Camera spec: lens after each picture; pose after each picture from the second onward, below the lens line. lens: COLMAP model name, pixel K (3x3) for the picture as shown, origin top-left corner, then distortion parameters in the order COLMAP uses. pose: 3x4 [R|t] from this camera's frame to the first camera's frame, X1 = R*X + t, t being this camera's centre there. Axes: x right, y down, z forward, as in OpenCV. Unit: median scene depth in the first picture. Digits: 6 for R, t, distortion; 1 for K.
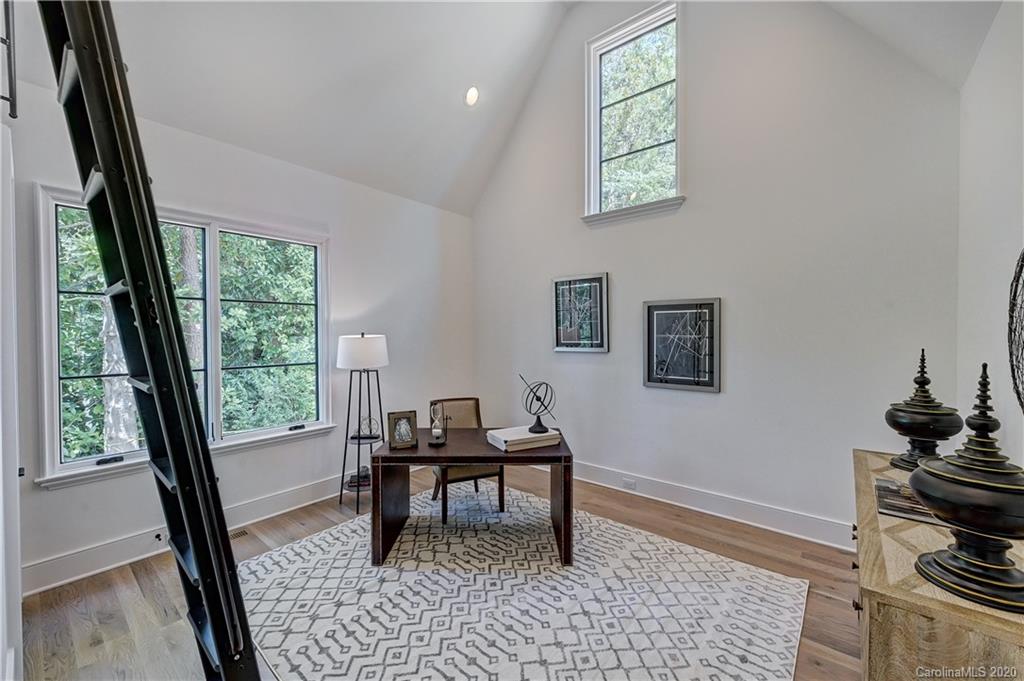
lens RADIAL K [[406.1, 0, 511.0], [0, 406.1, 335.0], [0, 0, 1]] dist [0.001960, -0.000388]
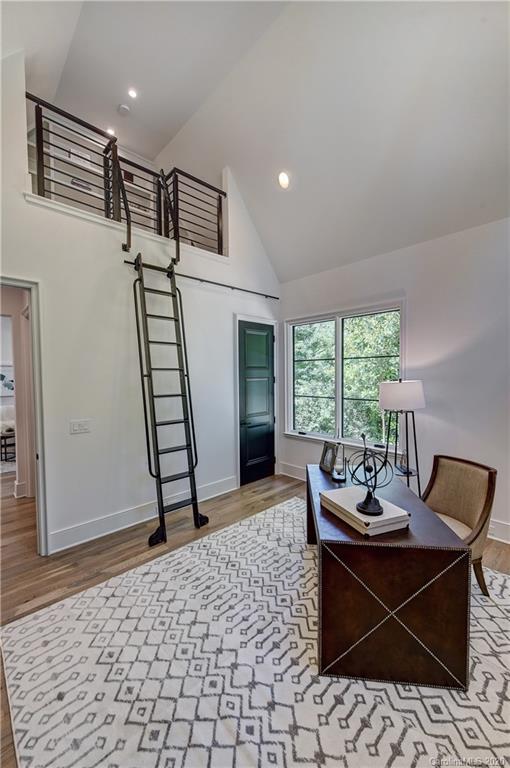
lens RADIAL K [[304.6, 0, 240.8], [0, 304.6, 375.6], [0, 0, 1]] dist [0.001960, -0.000388]
pose [[-0.135353, 0.006476, -0.990776, 0.813559], [-0.019864, 0.999760, 0.009248, -0.018758], [0.990598, 0.020932, -0.135192, 0.986380]]
